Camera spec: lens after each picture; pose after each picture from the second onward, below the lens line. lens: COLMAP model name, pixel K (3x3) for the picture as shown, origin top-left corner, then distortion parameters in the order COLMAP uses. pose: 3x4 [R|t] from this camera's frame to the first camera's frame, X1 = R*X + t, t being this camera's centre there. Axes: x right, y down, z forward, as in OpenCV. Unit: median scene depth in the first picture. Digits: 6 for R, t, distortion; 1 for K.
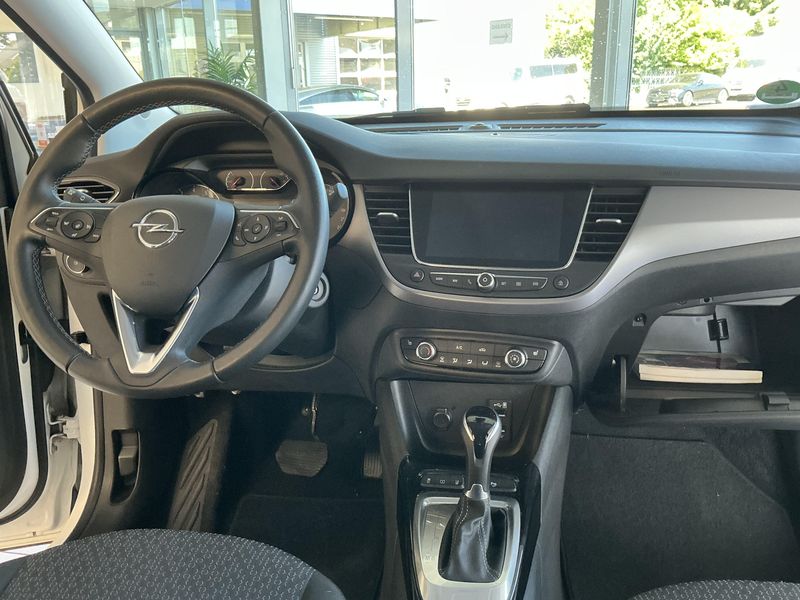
lens RADIAL K [[705.5, 0, 400.0], [0, 705.5, 300.0], [0, 0, 1]] dist [0.005762, 0.003248]
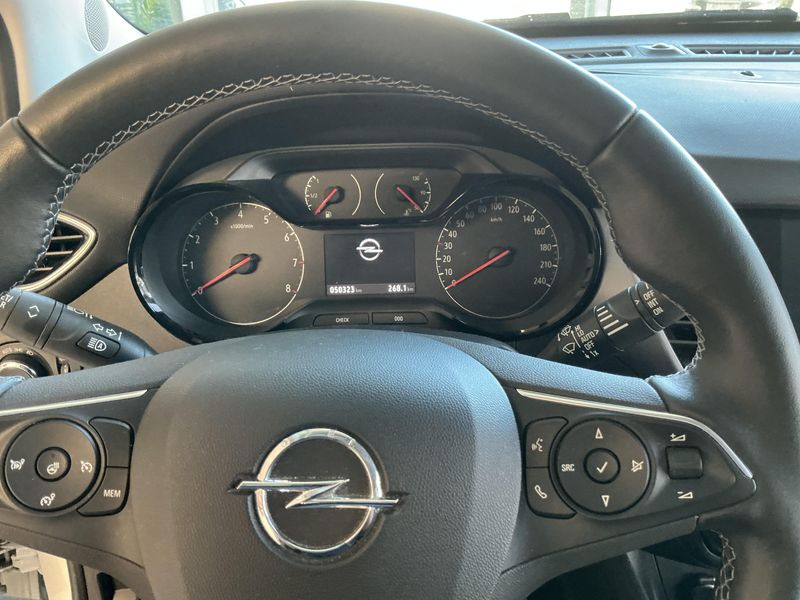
lens RADIAL K [[705.5, 0, 400.0], [0, 705.5, 300.0], [0, 0, 1]] dist [0.005762, 0.003248]
pose [[0.993077, -0.059438, 0.101314, -0.242168], [0.043188, 0.986869, 0.155639, -0.175342], [-0.109235, -0.150186, 0.982605, 0.498553]]
